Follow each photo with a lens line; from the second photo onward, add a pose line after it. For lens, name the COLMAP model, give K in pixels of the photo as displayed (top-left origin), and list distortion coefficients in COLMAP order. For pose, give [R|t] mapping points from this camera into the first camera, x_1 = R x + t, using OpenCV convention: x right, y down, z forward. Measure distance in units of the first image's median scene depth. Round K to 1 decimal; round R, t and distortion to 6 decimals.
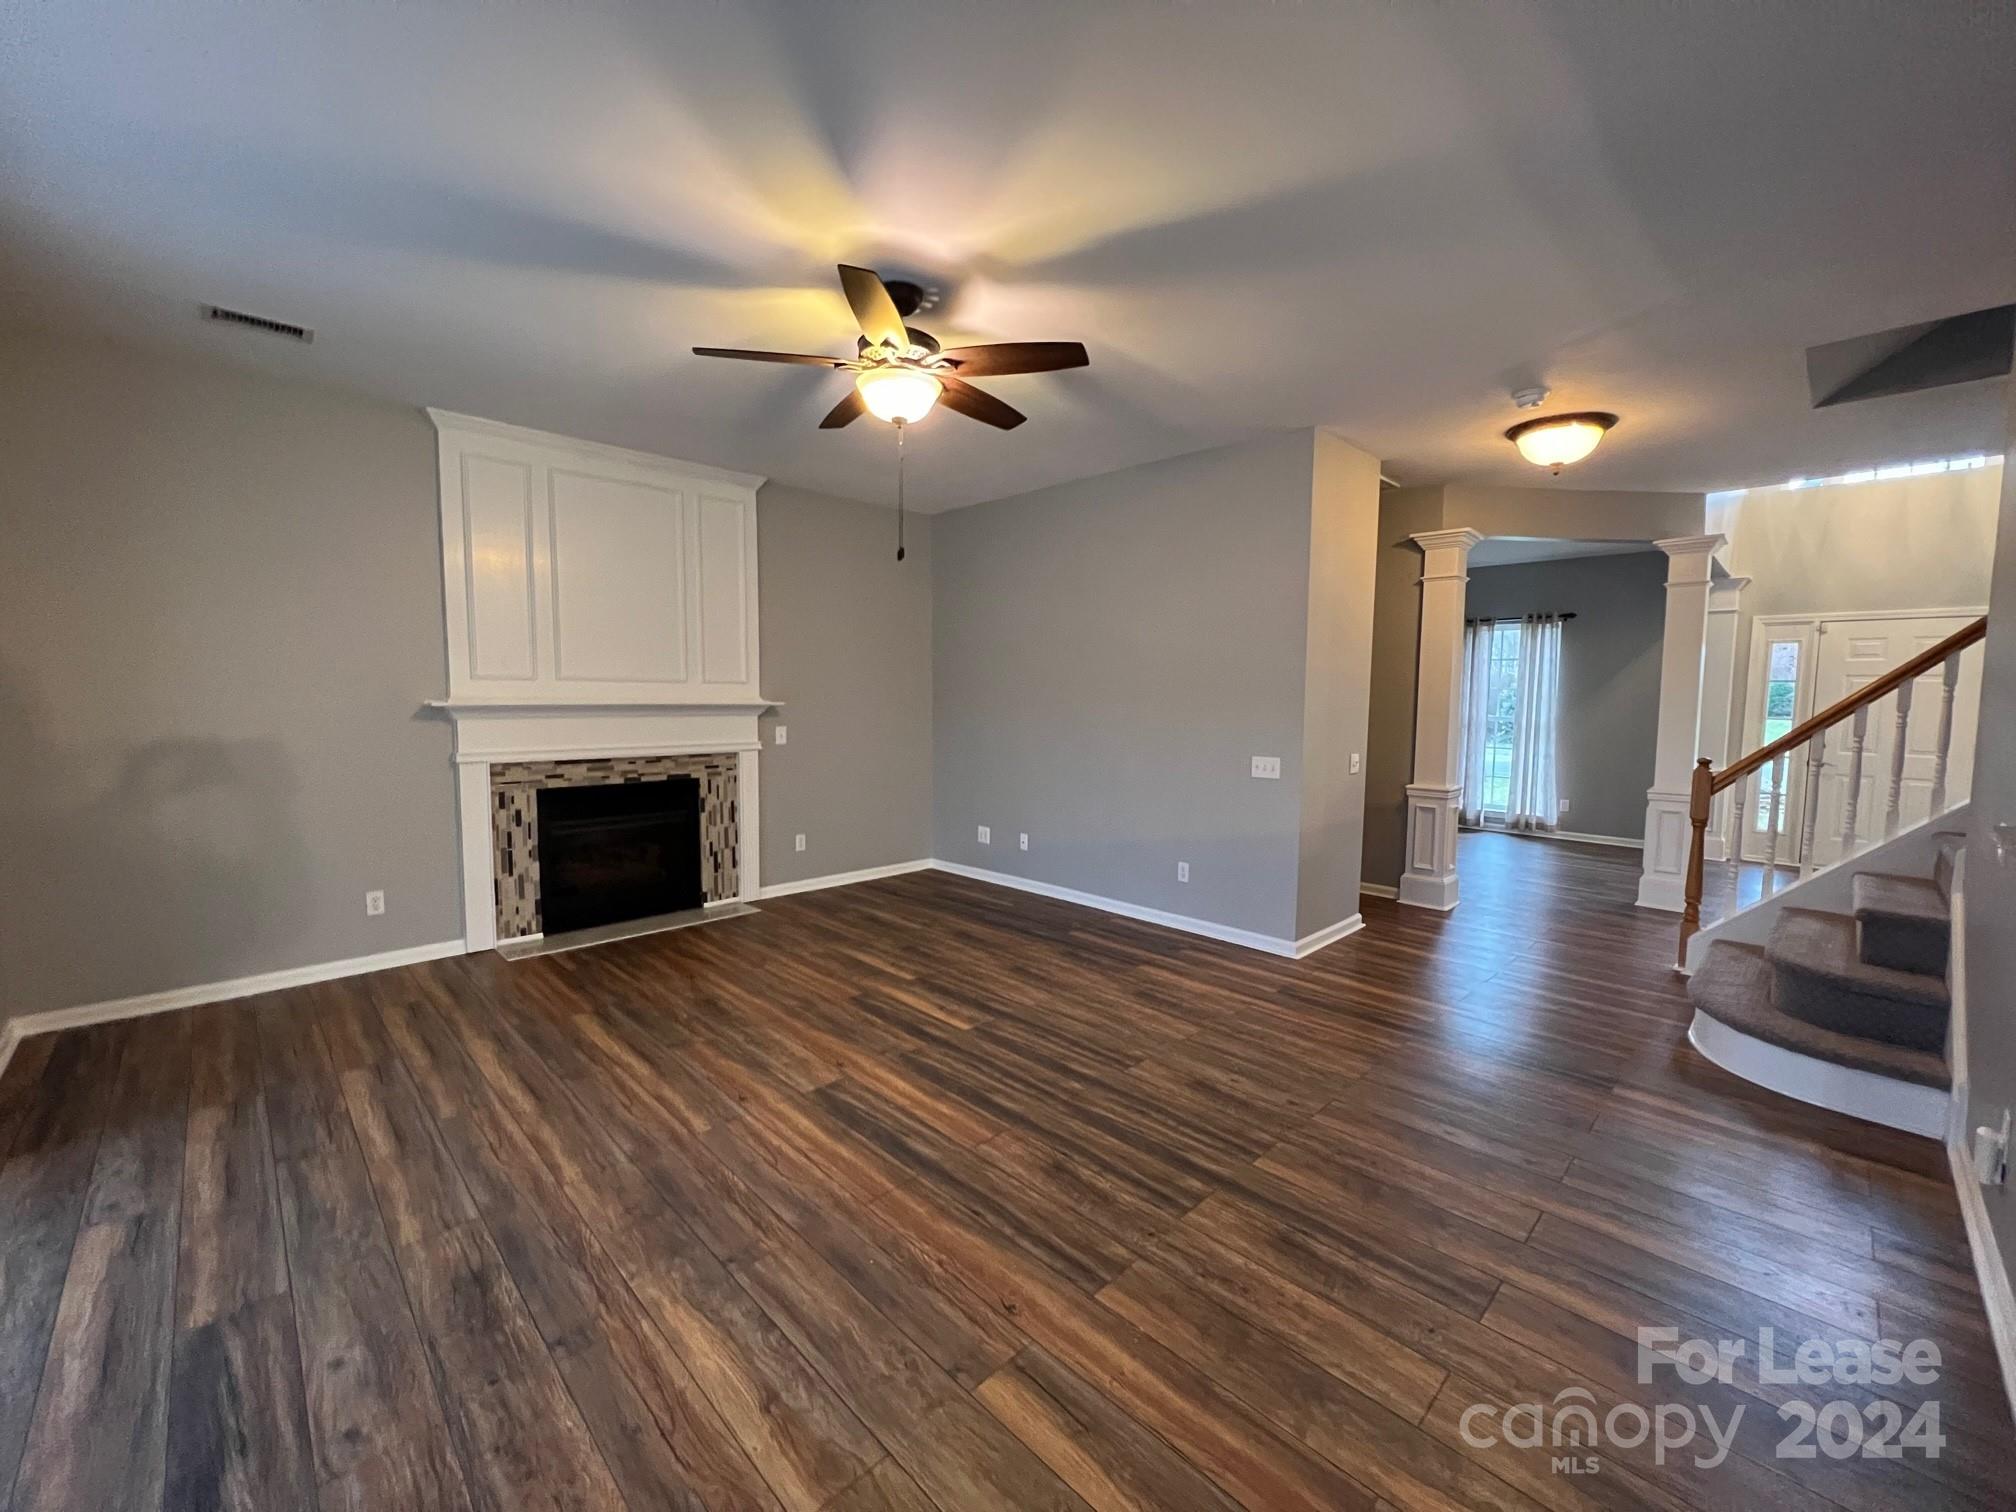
lens RADIAL K [[809.2, 0, 1010.7], [0, 809.2, 752.8], [0, 0, 1]] dist [-0.001382, 0.000133]
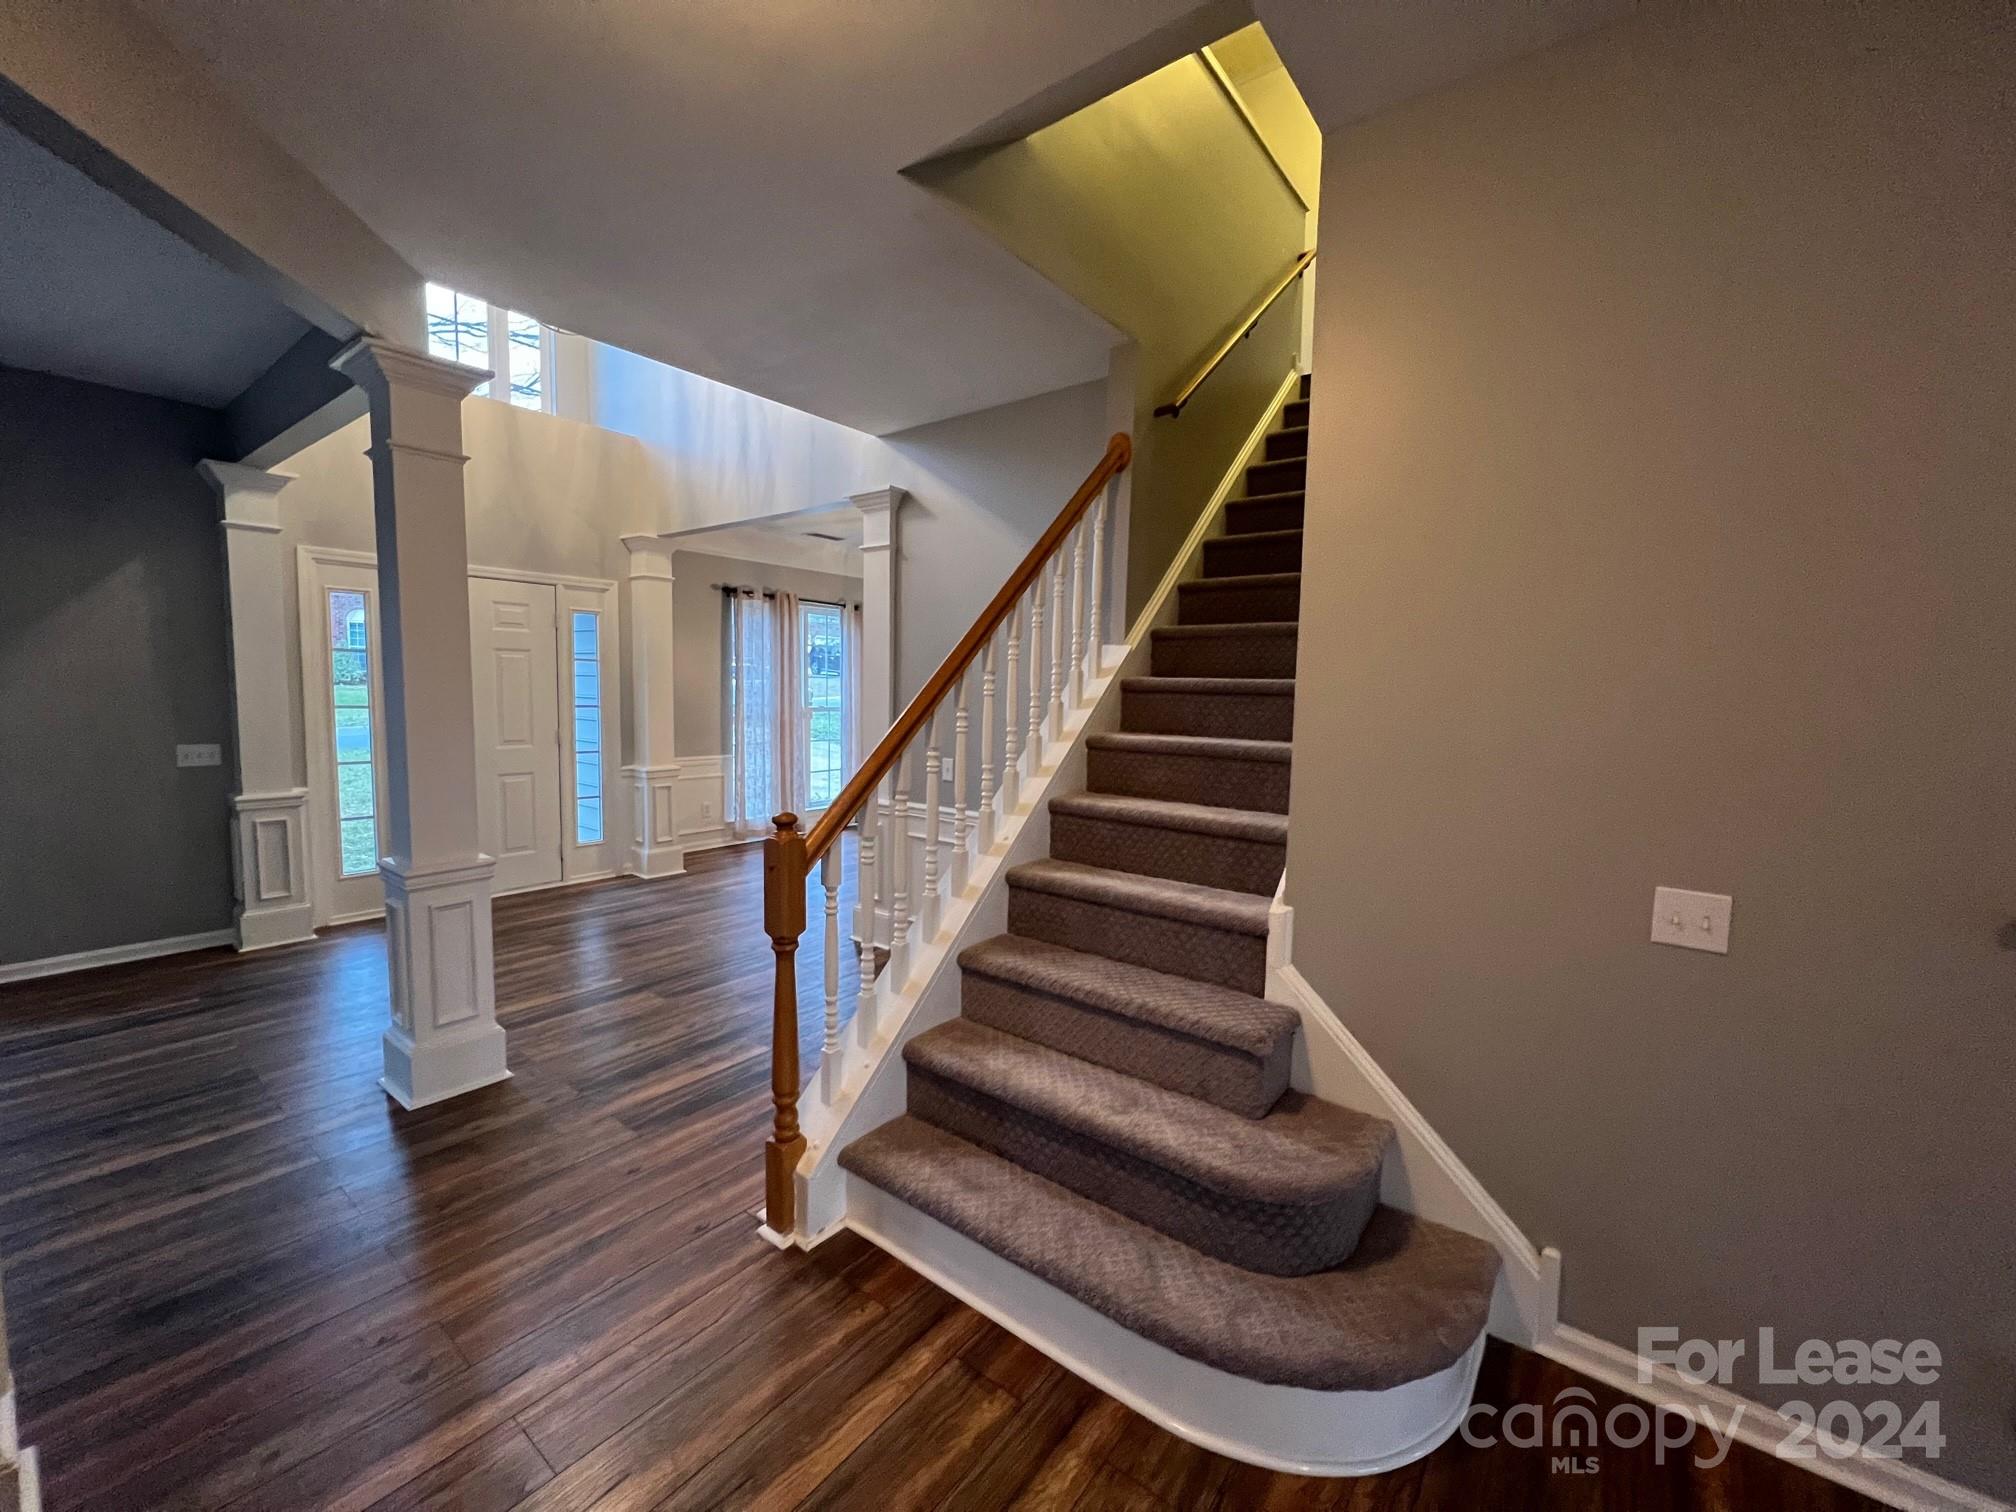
lens RADIAL K [[806.4, 0, 1008.7], [0, 806.4, 757.5], [0, 0, 1]] dist [-0.002371, 0.000844]
pose [[-0.134729, -0.099065, 0.985918, 0.423068], [0.052586, 0.992873, 0.106950, -0.084699], [-0.989486, 0.066255, -0.128560, 1.085656]]
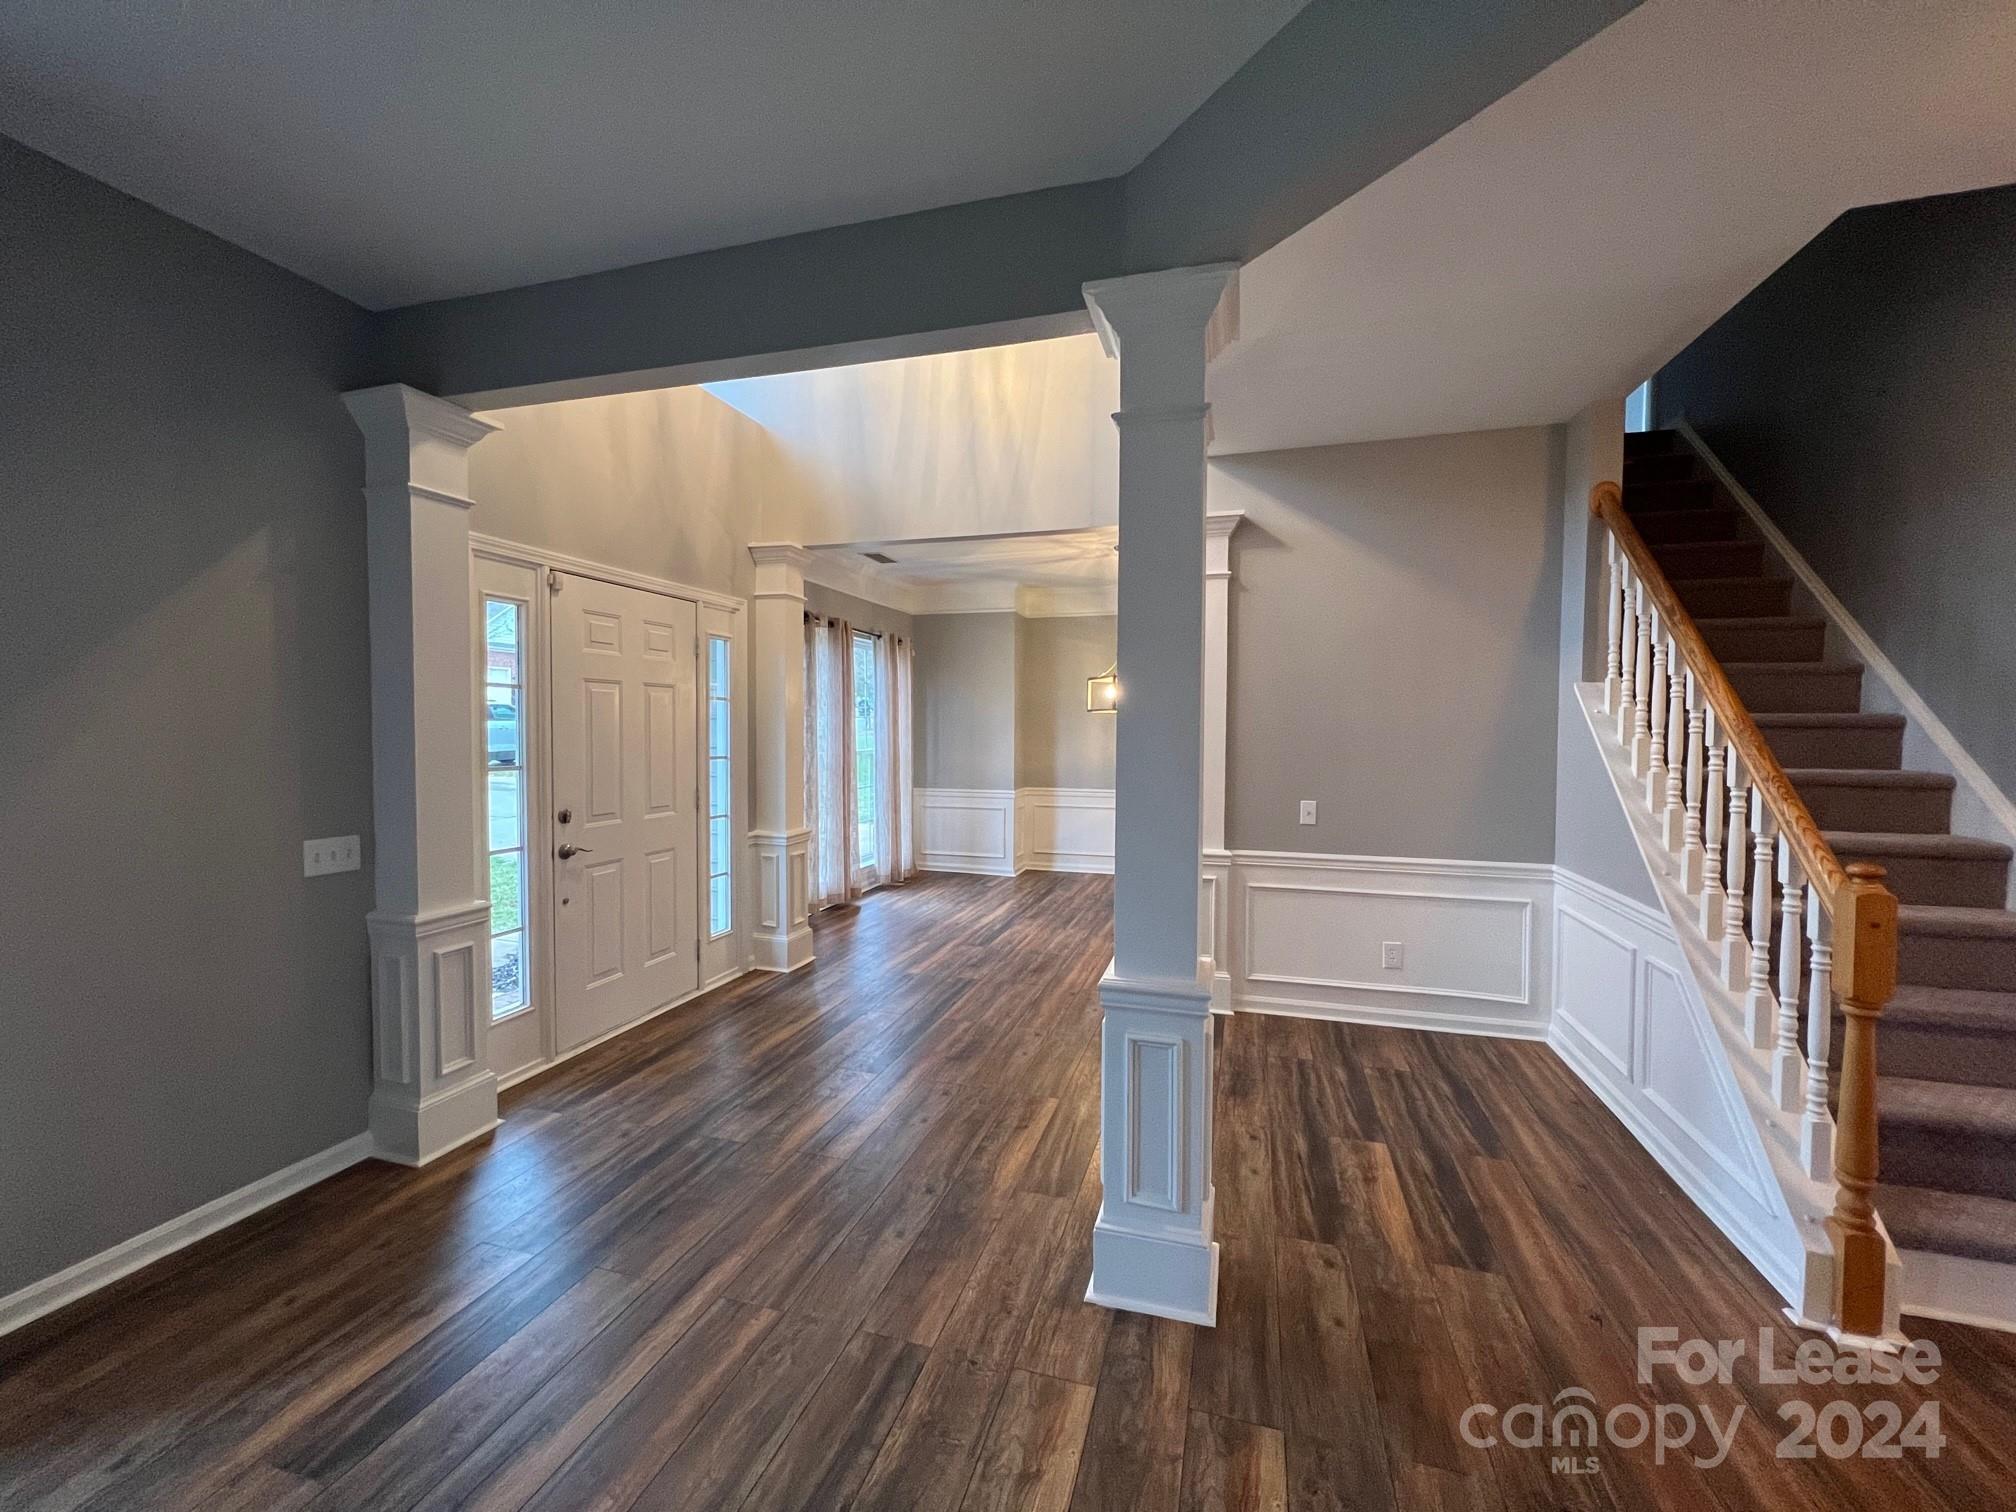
lens RADIAL K [[809.2, 0, 1009.1], [0, 809.2, 753.6], [0, 0, 1]] dist [-0.001382, 0.000133]
pose [[-0.484379, -0.041069, 0.873894, 0.819680], [0.055944, 0.995399, 0.077788, -0.137460], [-0.873068, 0.086568, -0.479853, 1.916212]]
